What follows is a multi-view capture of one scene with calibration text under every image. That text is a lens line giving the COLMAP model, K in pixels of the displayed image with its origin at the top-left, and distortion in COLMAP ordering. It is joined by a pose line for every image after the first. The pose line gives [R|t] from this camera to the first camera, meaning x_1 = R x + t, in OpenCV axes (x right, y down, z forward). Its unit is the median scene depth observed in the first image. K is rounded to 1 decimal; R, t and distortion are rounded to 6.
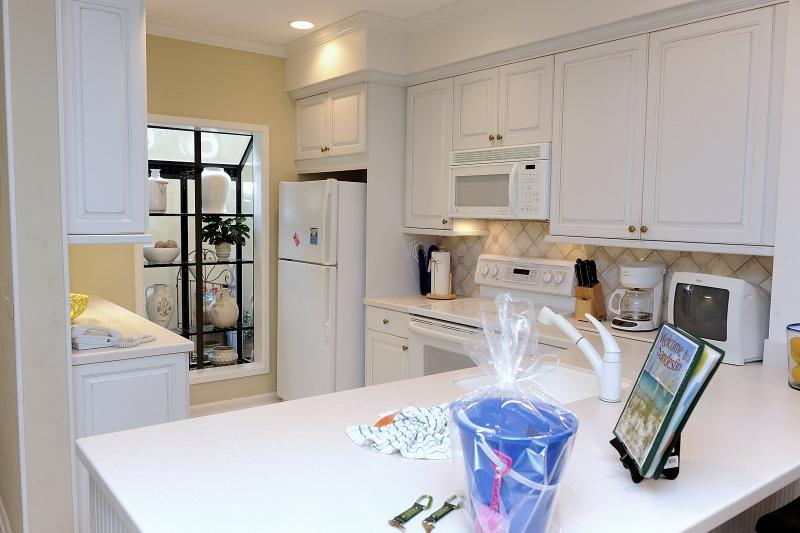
lens RADIAL K [[650.1, 0, 400.0], [0, 650.1, 266.5], [0, 0, 1]] dist [-0.000614, -0.000303]
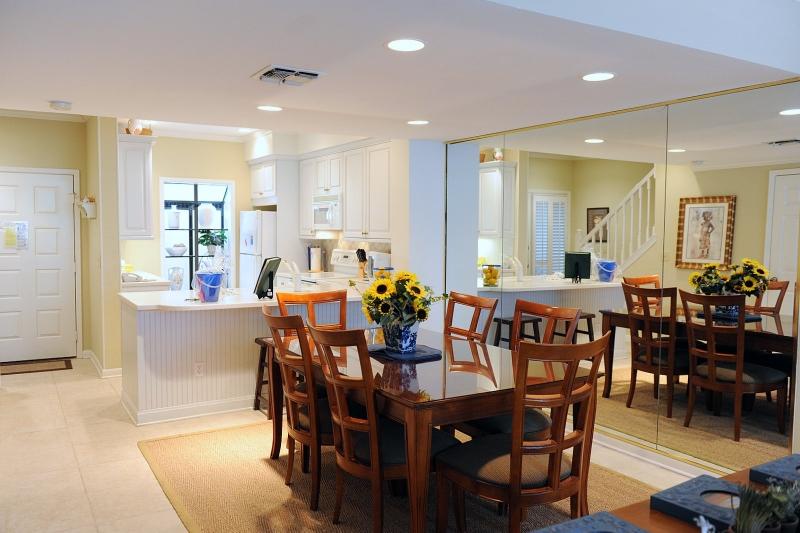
lens RADIAL K [[650.1, 0, 400.0], [0, 650.1, 266.5], [0, 0, 1]] dist [-0.000614, -0.000303]
pose [[0.994107, -0.000996, -0.108401, 0.468215], [-0.001974, 0.999626, -0.027287, 0.075443], [0.108387, 0.027340, 0.993733, -0.774322]]
